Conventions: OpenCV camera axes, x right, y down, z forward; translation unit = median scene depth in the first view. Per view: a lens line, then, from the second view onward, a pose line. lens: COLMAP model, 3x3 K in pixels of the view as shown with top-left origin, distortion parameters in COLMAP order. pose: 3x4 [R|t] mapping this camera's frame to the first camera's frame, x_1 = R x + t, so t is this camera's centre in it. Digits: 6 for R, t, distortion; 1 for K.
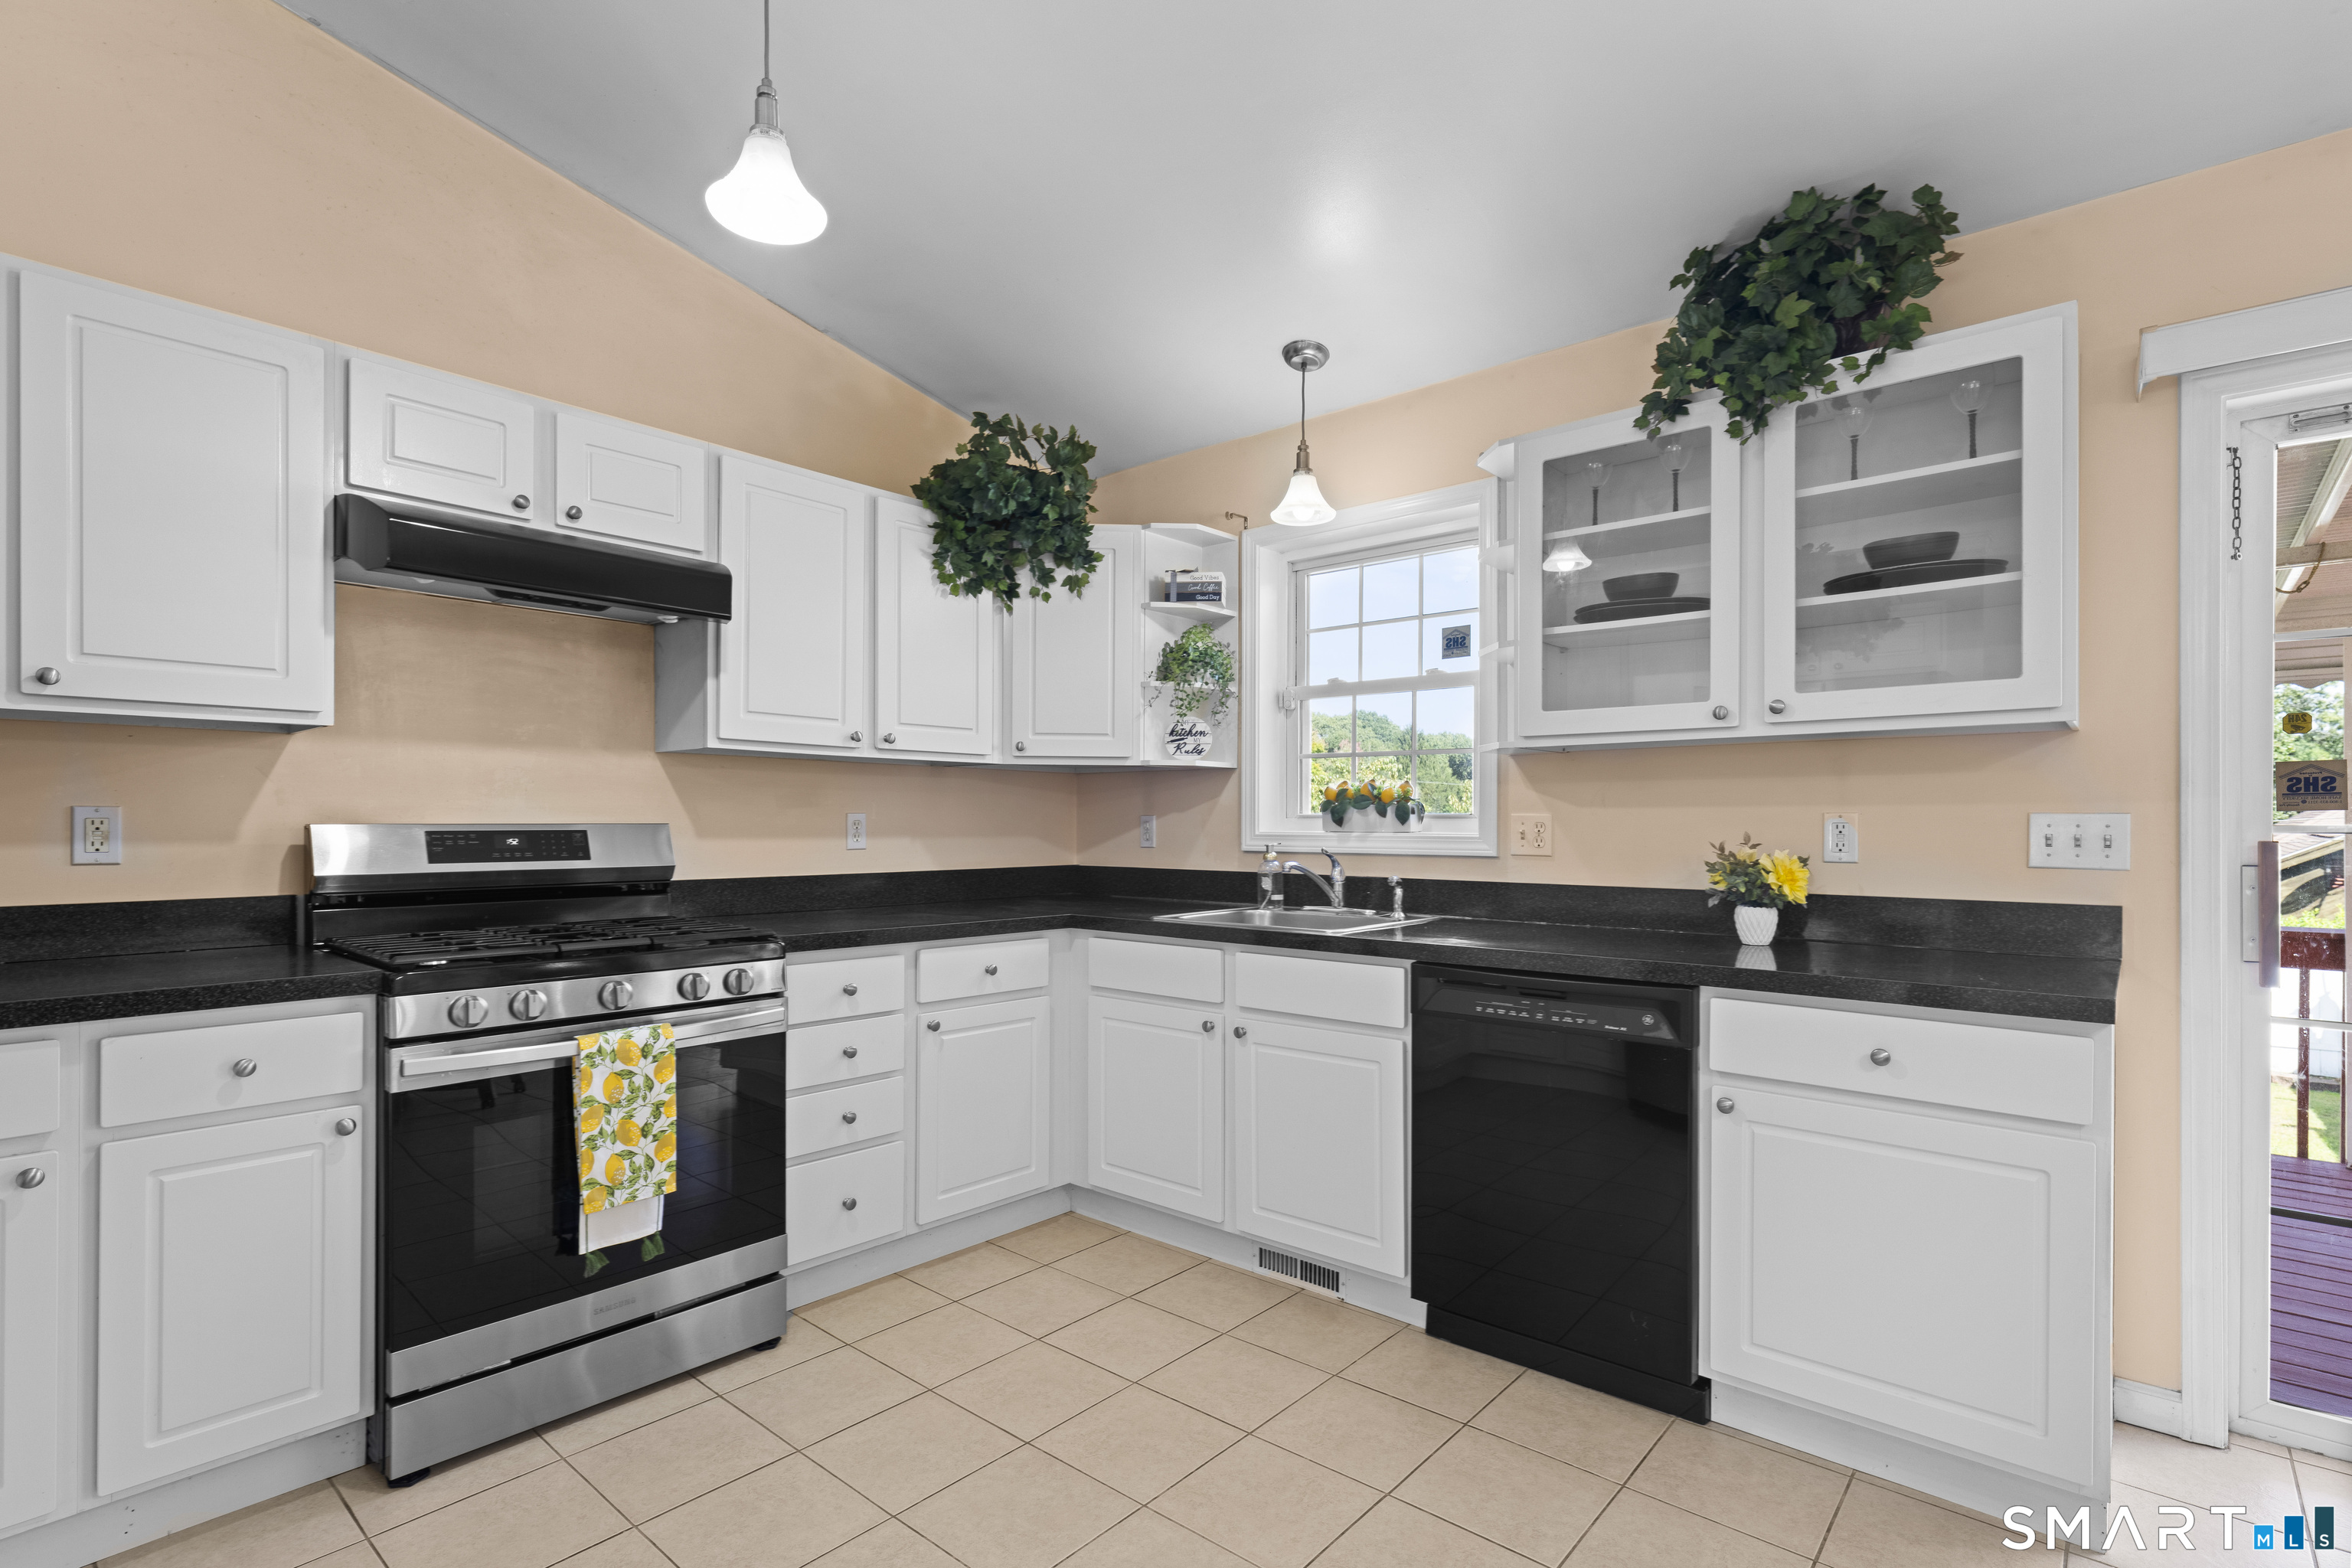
lens RADIAL K [[1121.2, 0, 1162.2], [0, 1121.2, 822.4], [0, 0, 1]] dist [0.005095, -0.001568]
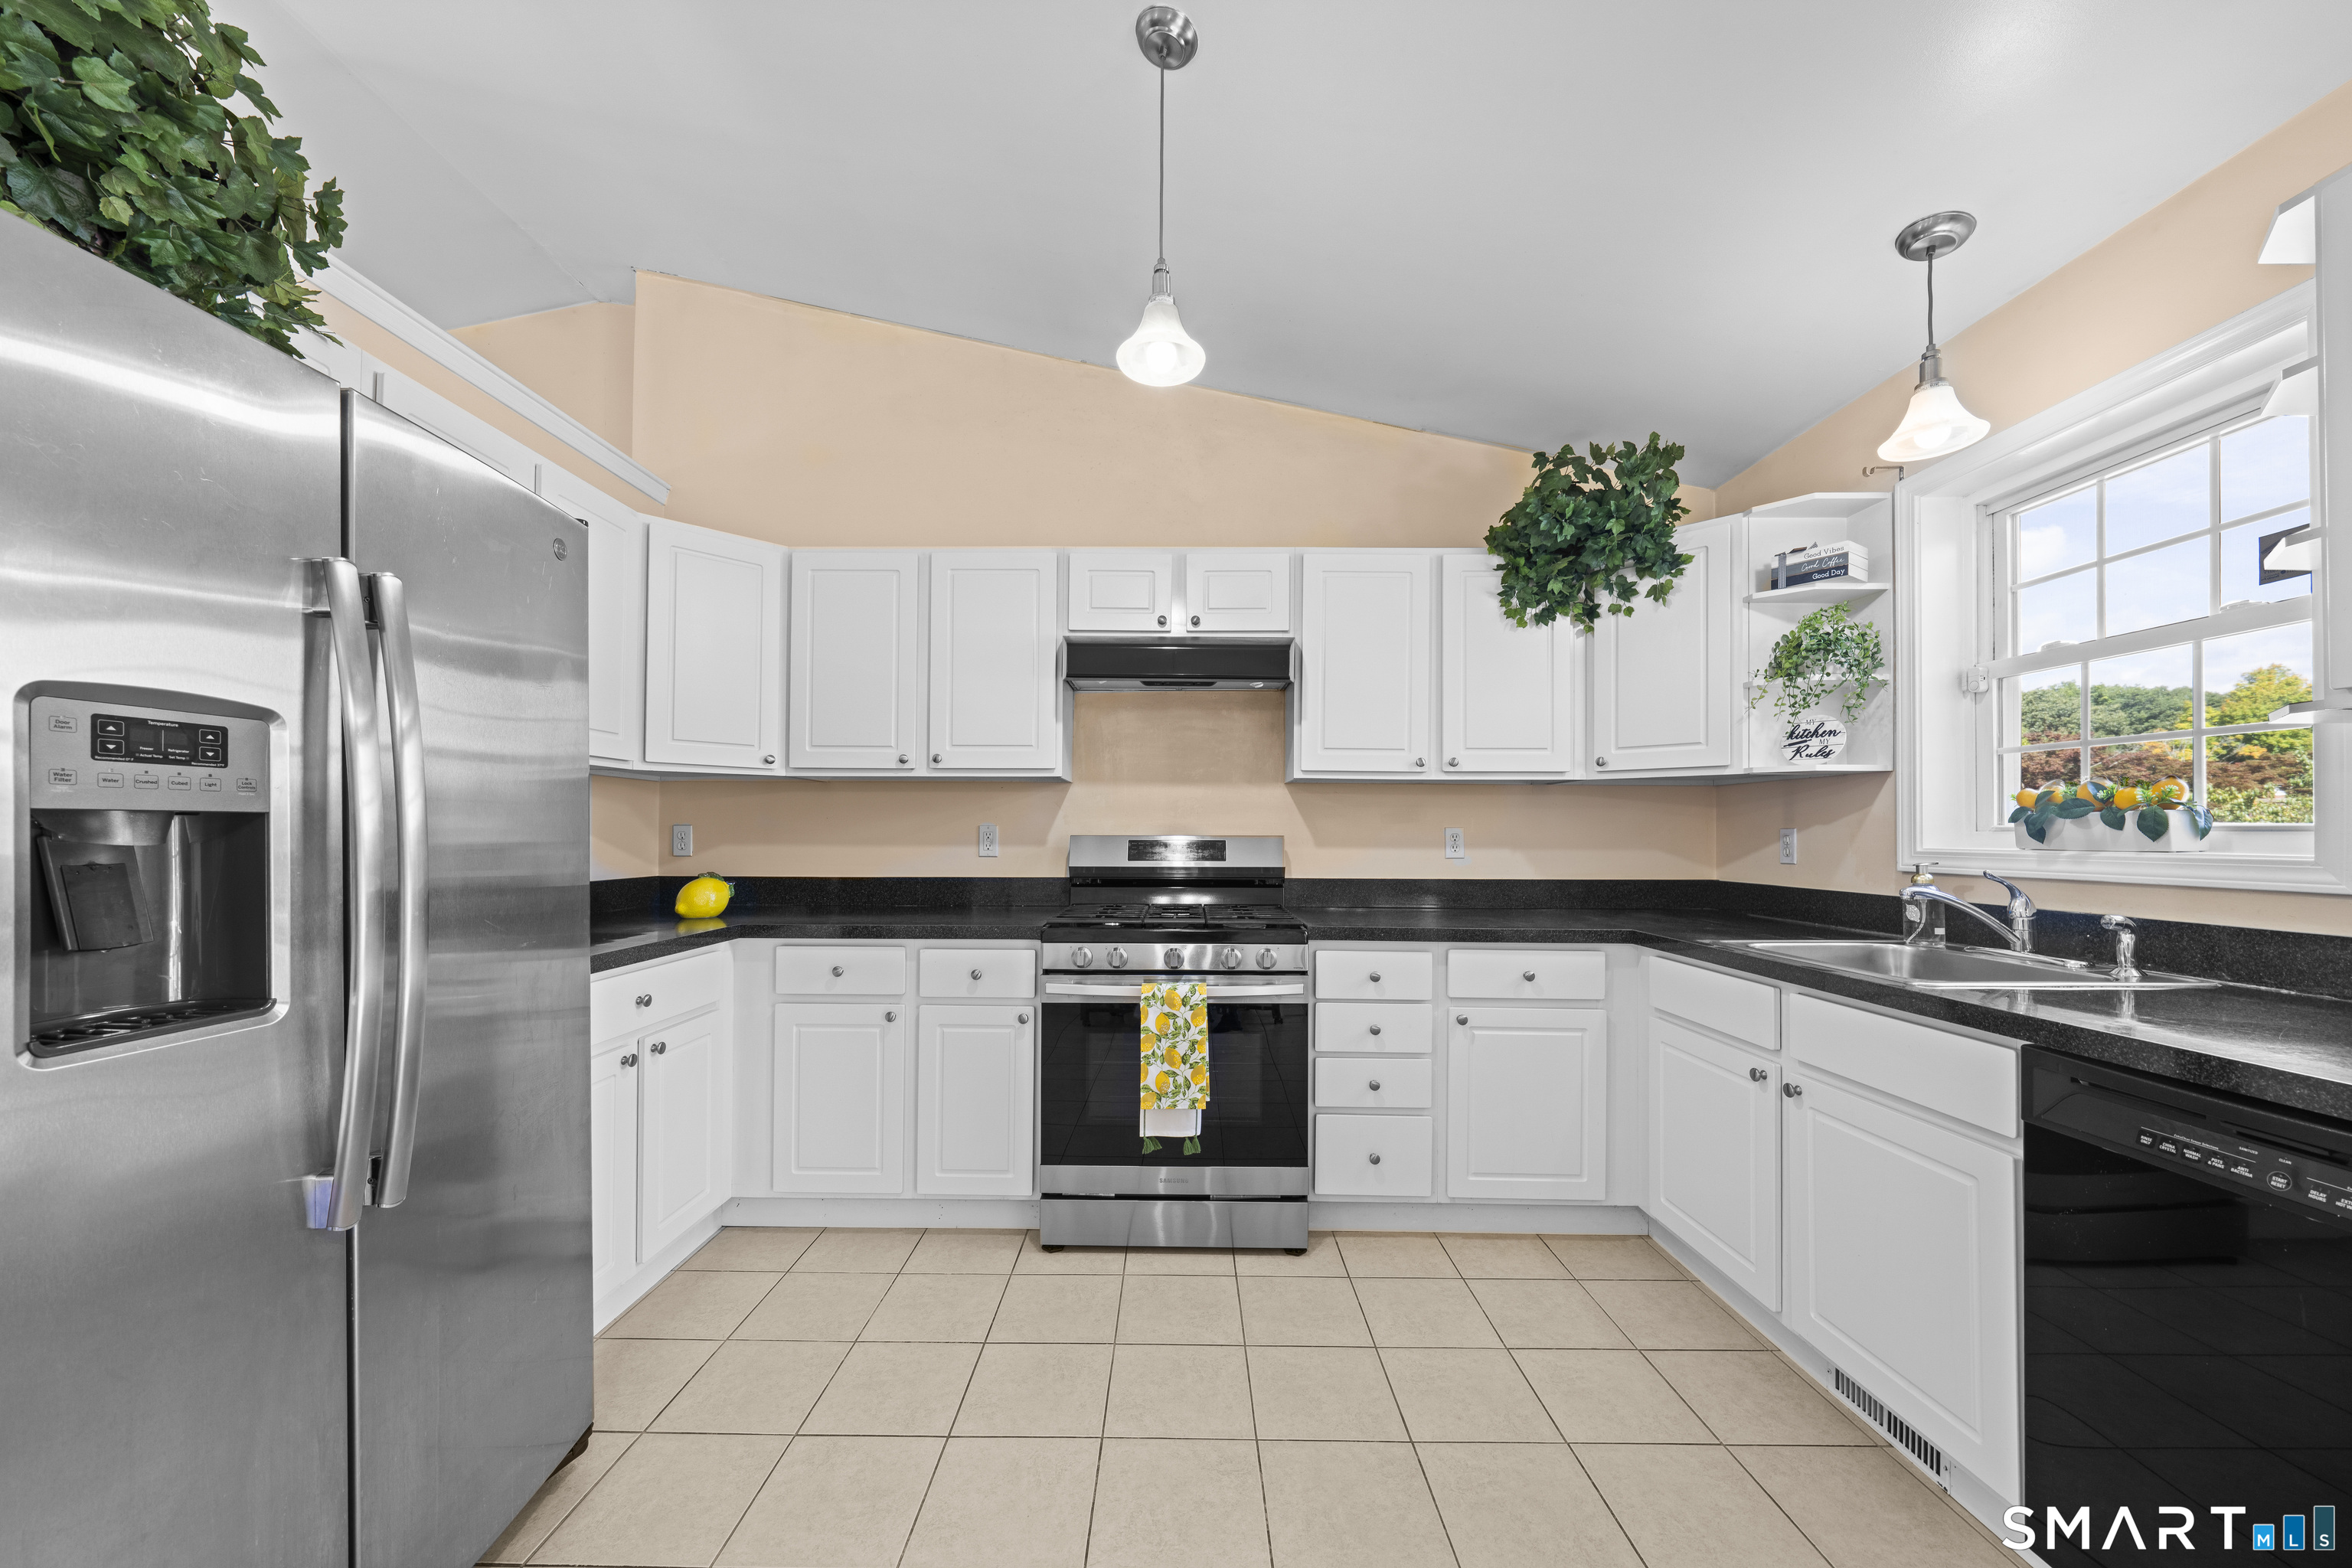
lens RADIAL K [[833.5, 0, 1169.6], [0, 833.5, 823.9], [0, 0, 1]] dist [-0.005083, 0.000487]
pose [[0.648872, -0.009104, -0.760843, 0.236143], [-0.002879, 0.999892, -0.014420, 0.001348], [0.760892, 0.011547, 0.648776, 0.249892]]
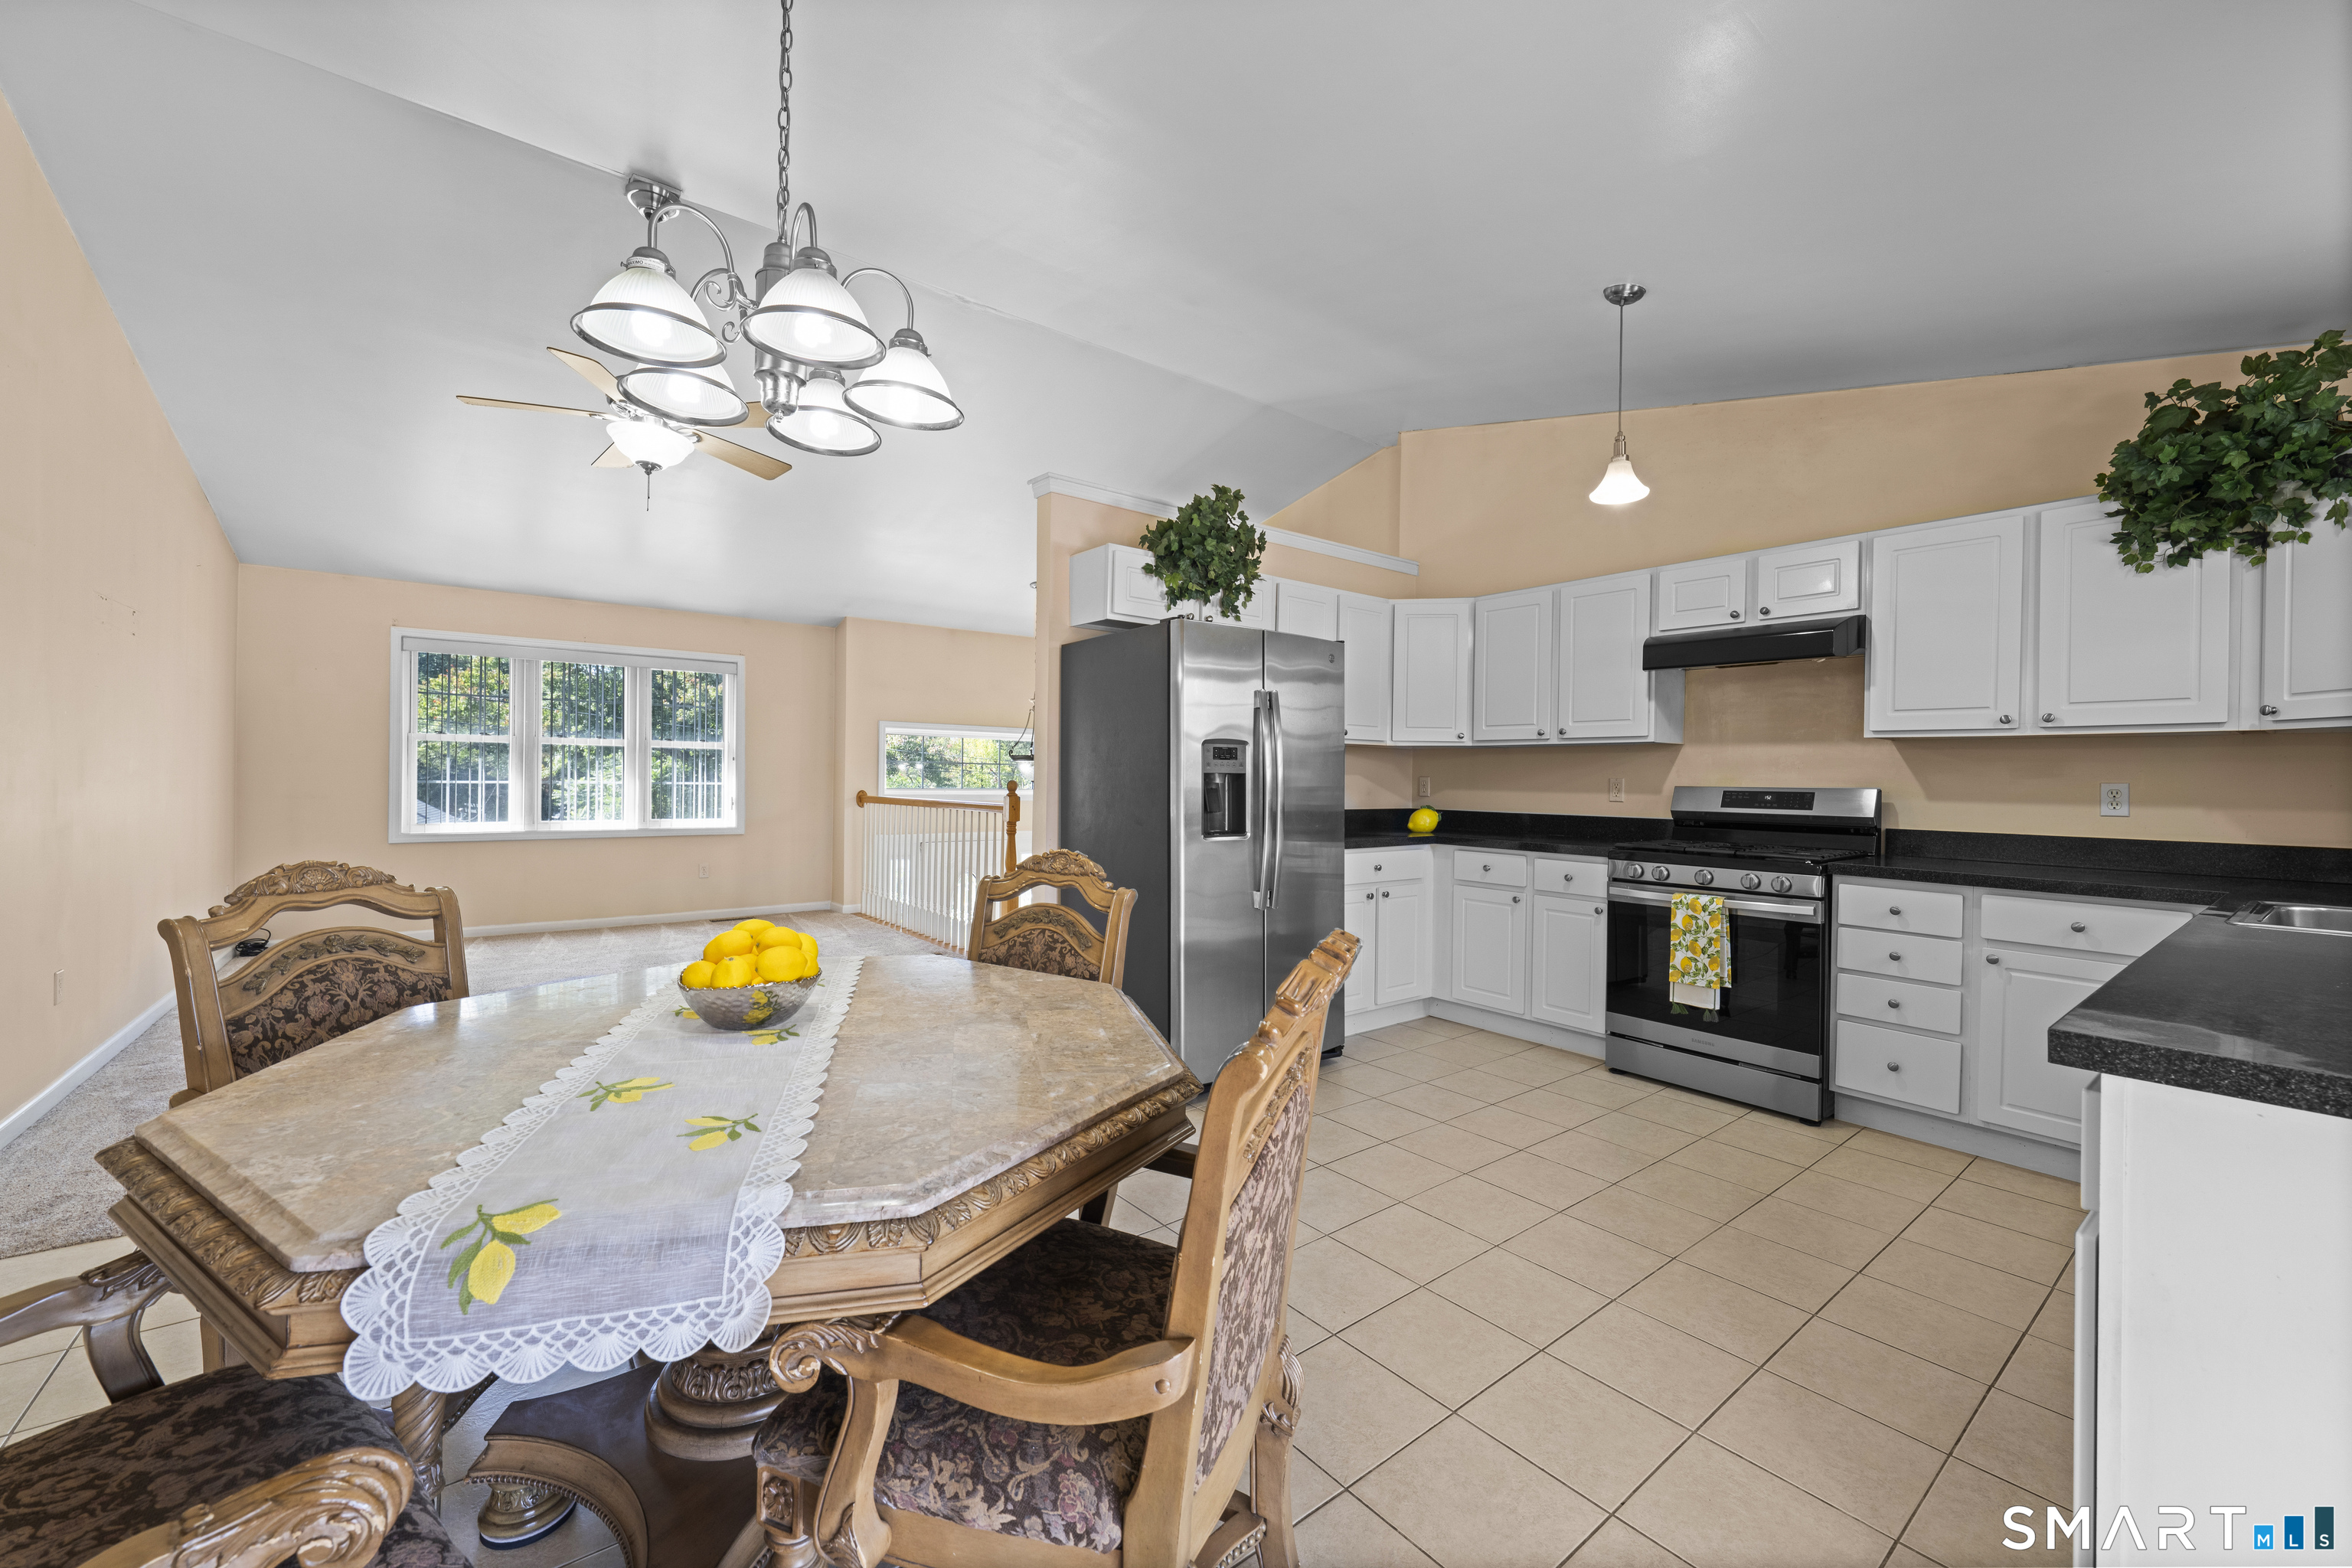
lens RADIAL K [[905.5, 0, 1175.2], [0, 905.5, 773.5], [0, 0, 1]] dist [0.000920, -0.000128]
pose [[-0.195648, -0.008222, -0.980640, 0.926265], [-0.014234, 0.999883, -0.005543, 0.000282], [0.980571, 0.012874, -0.195743, 0.331730]]
